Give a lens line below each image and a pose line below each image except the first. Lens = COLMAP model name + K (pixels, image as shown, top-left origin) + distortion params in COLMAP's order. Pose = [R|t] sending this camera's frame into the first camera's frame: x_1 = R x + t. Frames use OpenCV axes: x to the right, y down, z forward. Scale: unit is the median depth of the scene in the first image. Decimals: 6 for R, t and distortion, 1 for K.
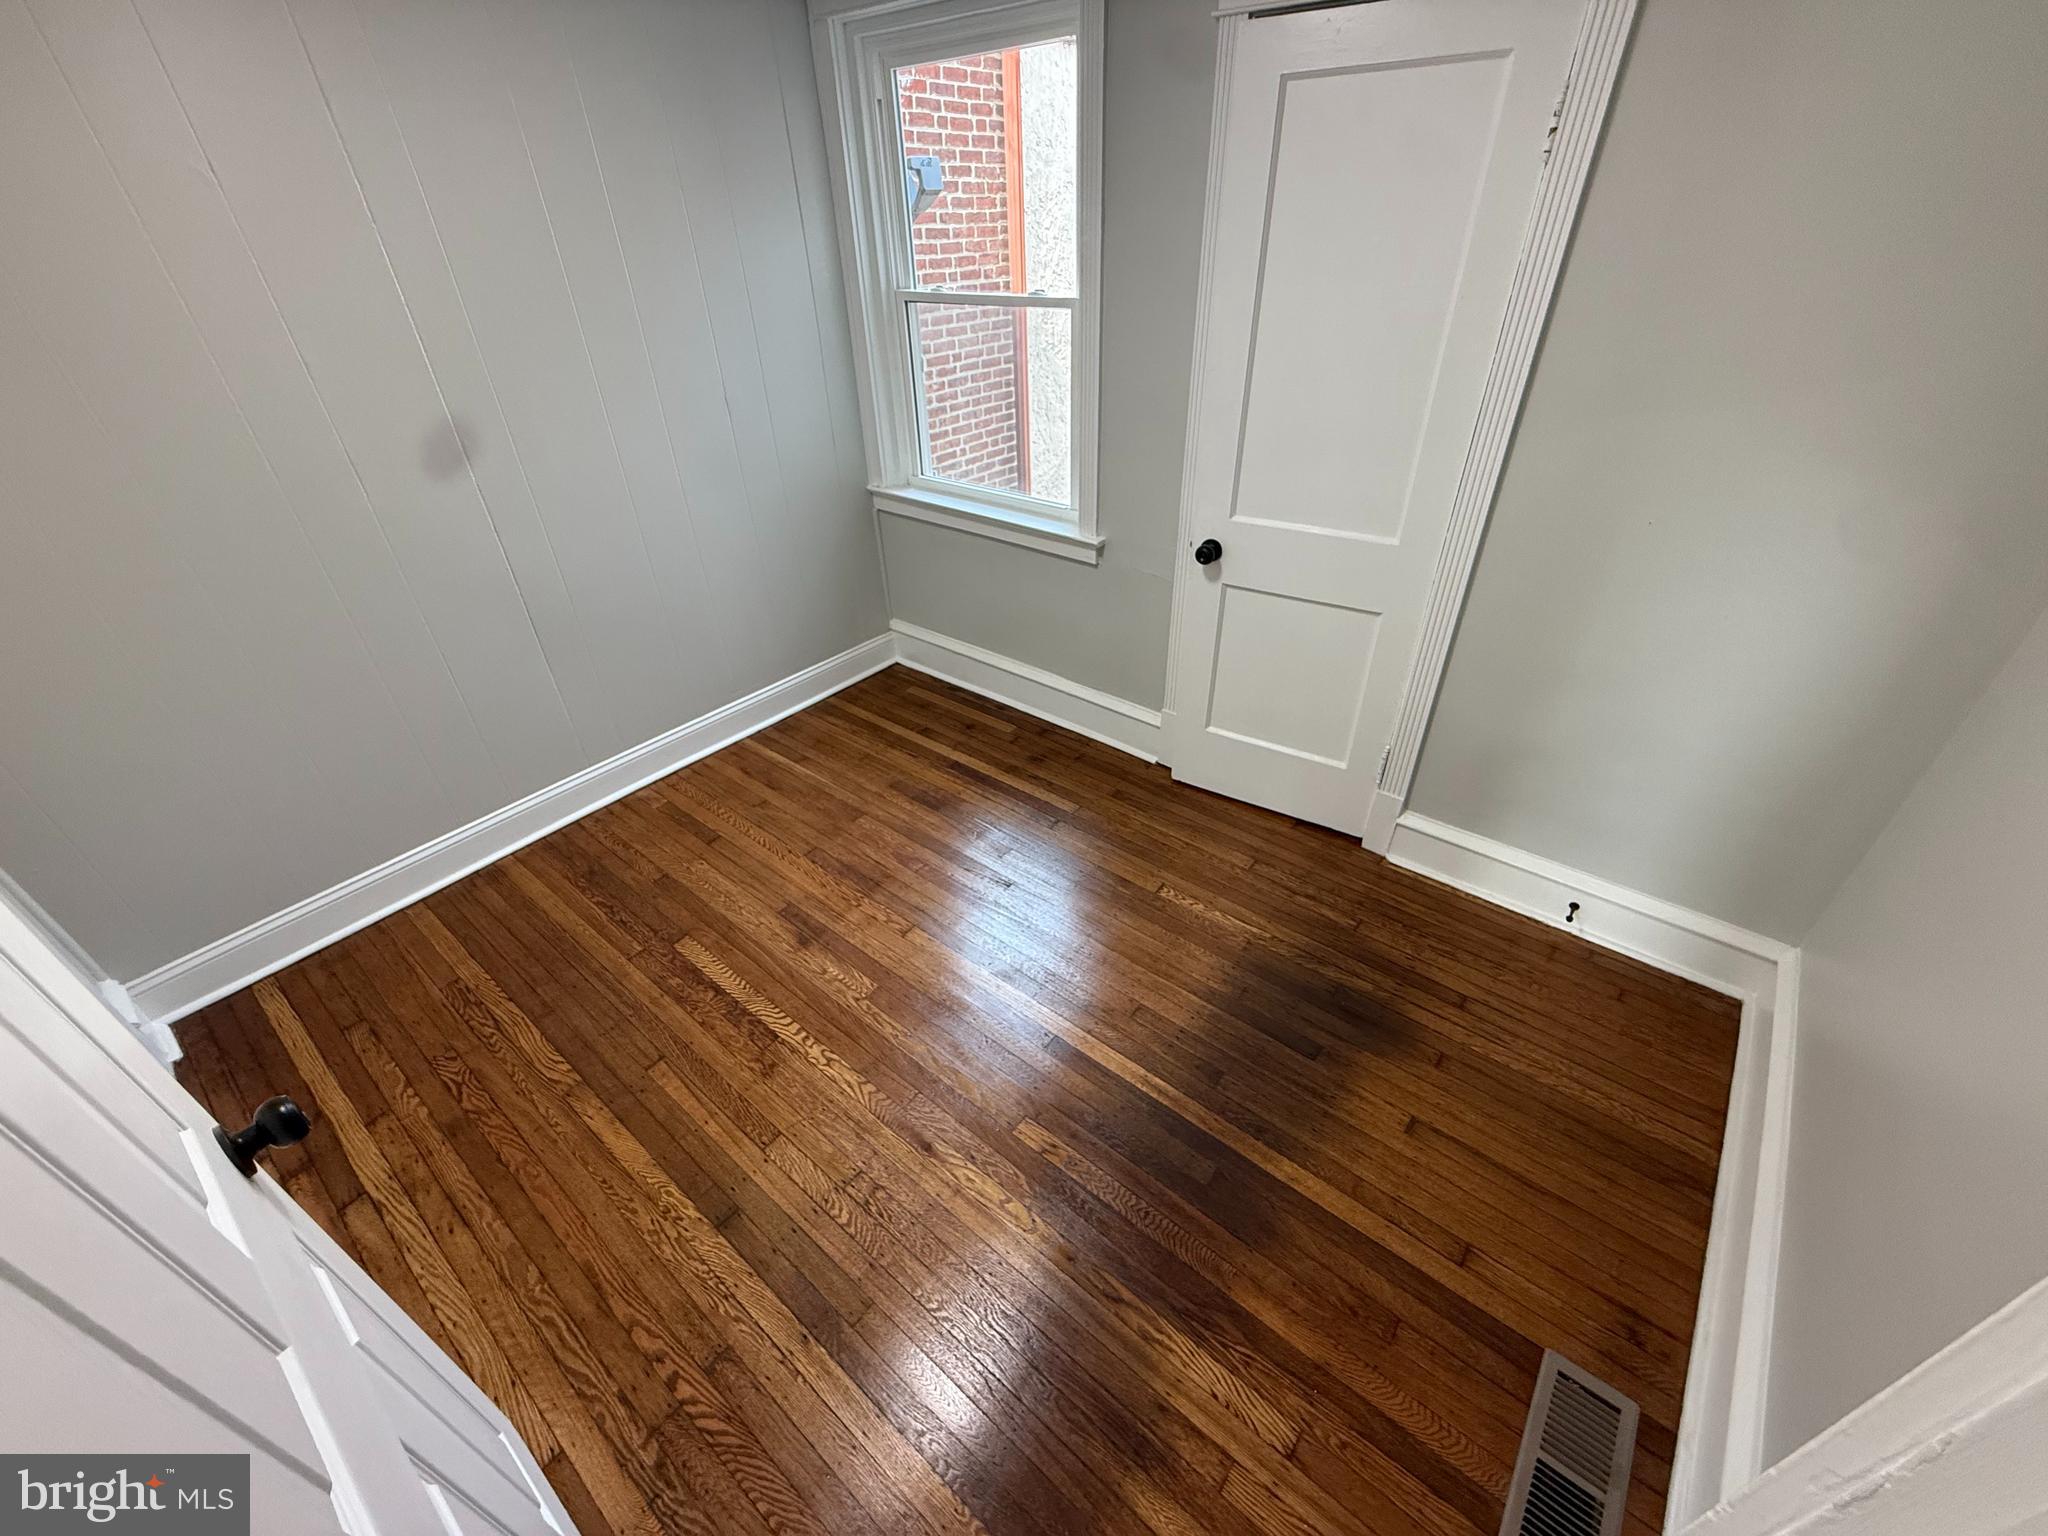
lens RADIAL K [[819.2, 0, 1026.0], [0, 819.2, 779.2], [0, 0, 1]] dist [0.000546, 0.002292]
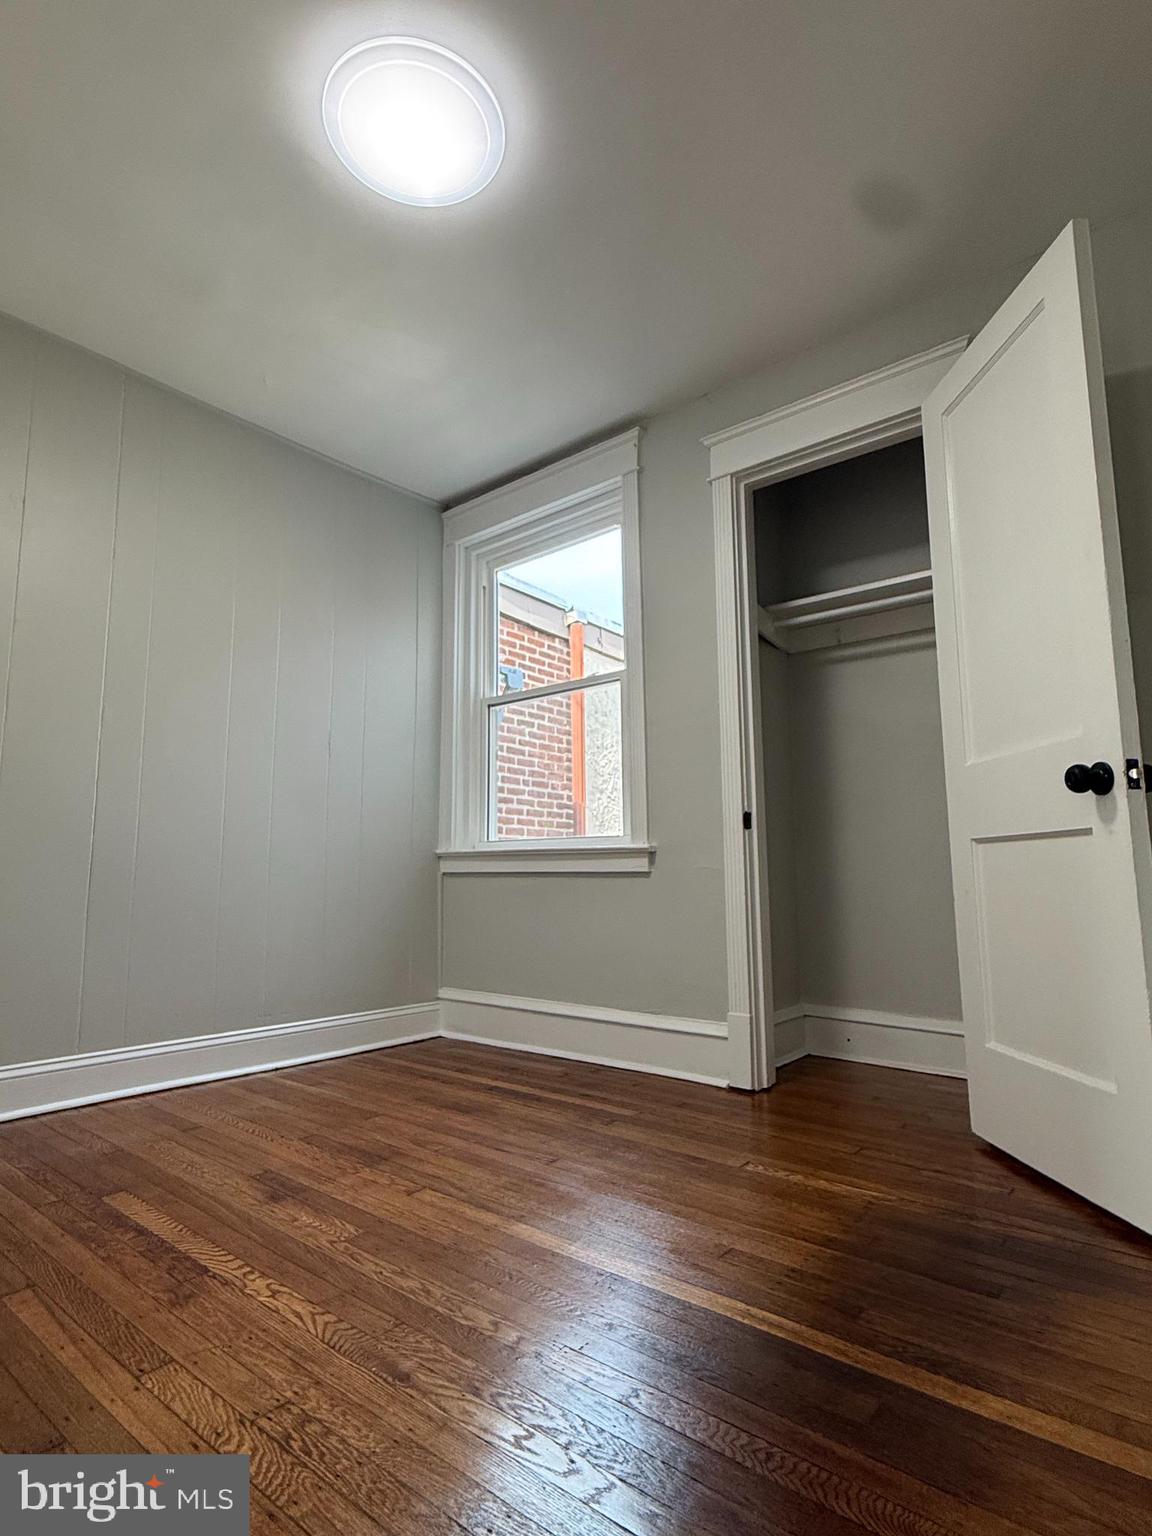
lens RADIAL K [[812.5, 0, 580.0], [0, 812.5, 768.2], [0, 0, 1]] dist [-0.000342, 0.000716]
pose [[0.999822, 0.015629, -0.010542, 0.009134], [-0.018659, 0.740559, -0.671732, 0.383606], [-0.002692, 0.671809, 0.740719, 0.175039]]
